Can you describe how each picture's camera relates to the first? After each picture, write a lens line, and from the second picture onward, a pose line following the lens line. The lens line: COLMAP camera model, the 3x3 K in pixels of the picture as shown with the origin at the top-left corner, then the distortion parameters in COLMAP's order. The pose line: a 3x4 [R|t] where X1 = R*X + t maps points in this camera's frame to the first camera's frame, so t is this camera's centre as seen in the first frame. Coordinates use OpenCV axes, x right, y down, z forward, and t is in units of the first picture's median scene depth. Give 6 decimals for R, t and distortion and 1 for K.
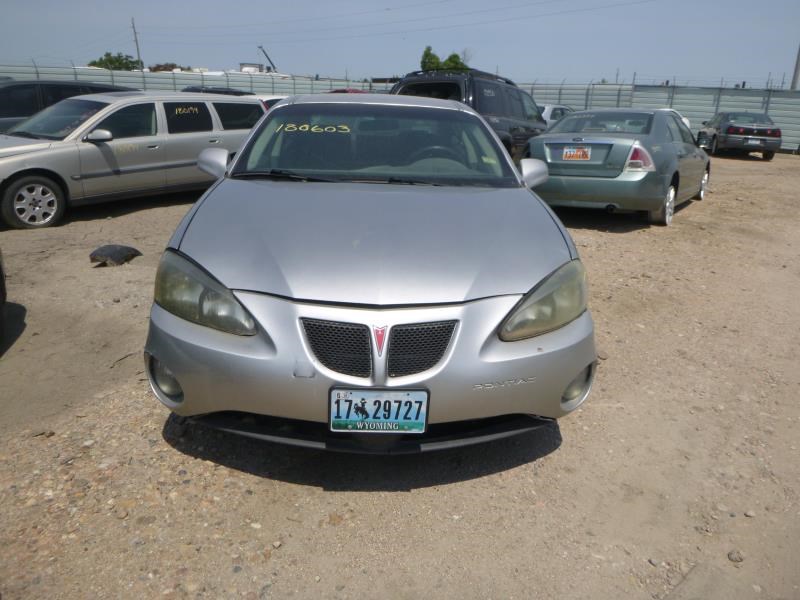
lens RADIAL K [[576.0, 0, 401.5], [0, 576.0, 301.5], [0, 0, 1]] dist [-0.029876, -0.002057]
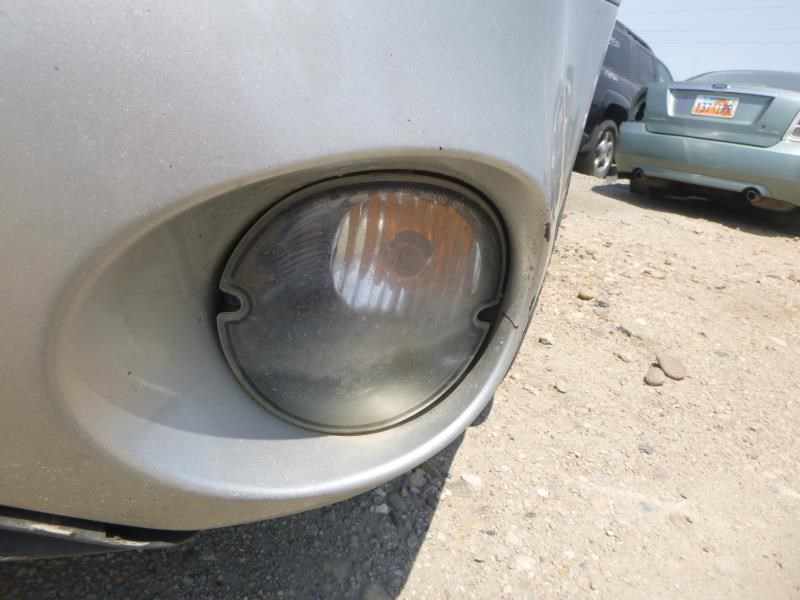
lens RADIAL K [[576.0, 0, 401.1], [0, 576.0, 297.4], [0, 0, 1]] dist [-0.029876, -0.002057]
pose [[0.961702, 0.215540, -0.169329, 0.113427], [-0.218919, 0.975742, -0.001323, 0.044692], [0.164936, 0.038342, 0.985559, 0.288638]]
